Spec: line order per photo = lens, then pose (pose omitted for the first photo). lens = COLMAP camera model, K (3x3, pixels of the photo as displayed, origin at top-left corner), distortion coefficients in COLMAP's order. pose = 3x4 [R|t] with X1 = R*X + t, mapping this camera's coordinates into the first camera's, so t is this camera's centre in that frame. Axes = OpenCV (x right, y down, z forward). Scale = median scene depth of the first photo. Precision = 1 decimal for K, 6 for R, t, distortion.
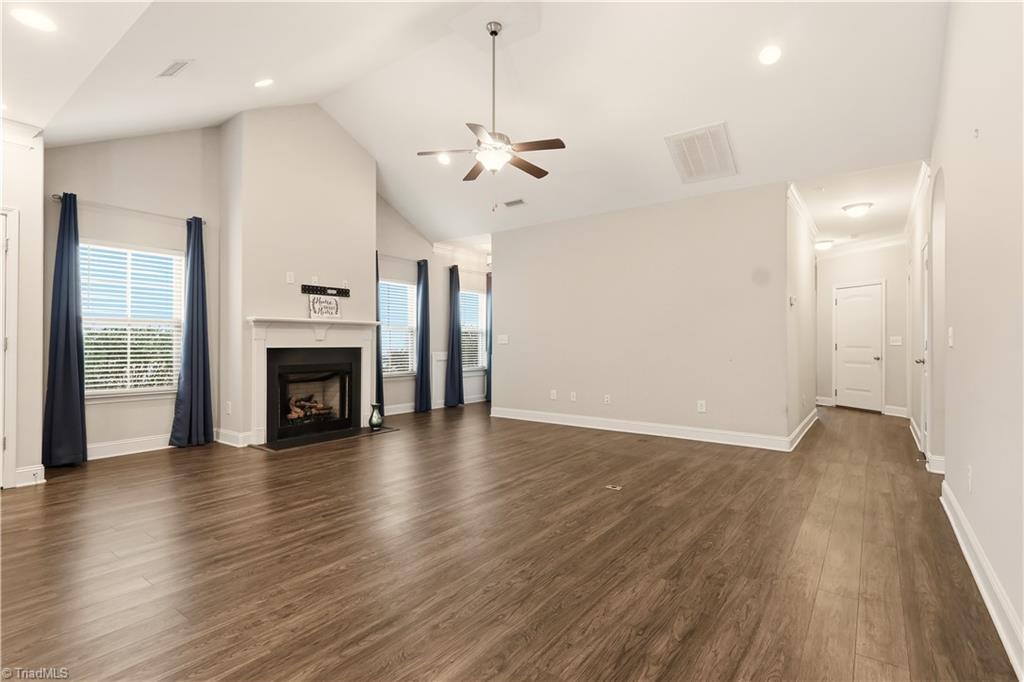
lens RADIAL K [[485.8, 0, 512.0], [0, 485.8, 341.0], [0, 0, 1]] dist [0.000696, -0.000145]
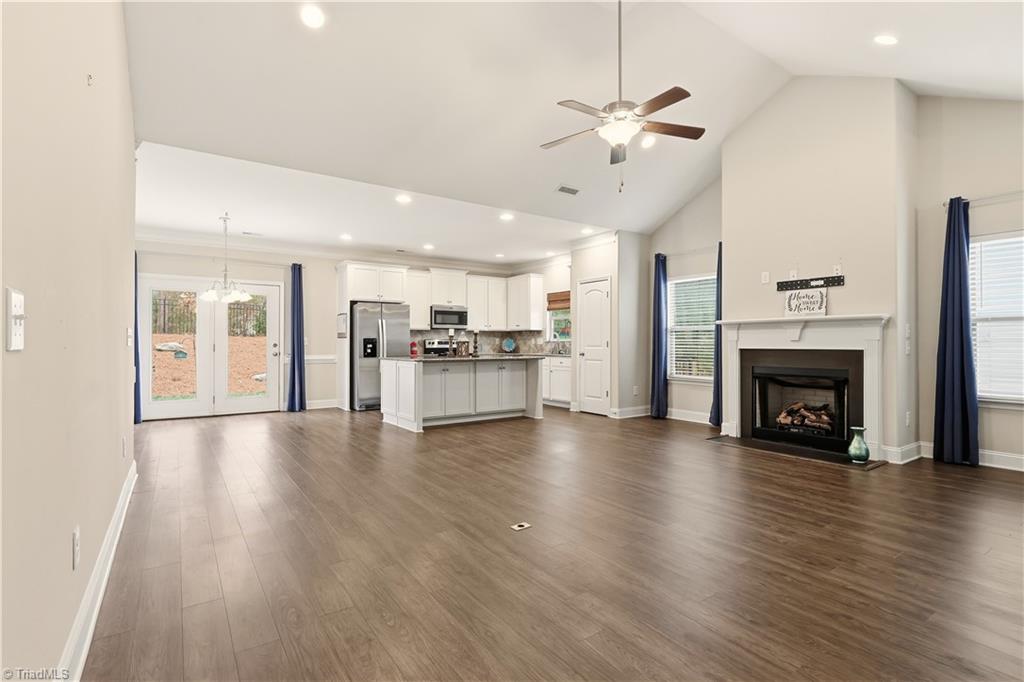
lens RADIAL K [[485.8, 0, 512.0], [0, 485.8, 341.0], [0, 0, 1]] dist [0.000696, -0.000145]
pose [[-0.313654, -0.006785, -0.949513, 0.699508], [0.002422, 0.999966, -0.007945, 0.005263], [0.949534, -0.004792, -0.313626, 0.895650]]
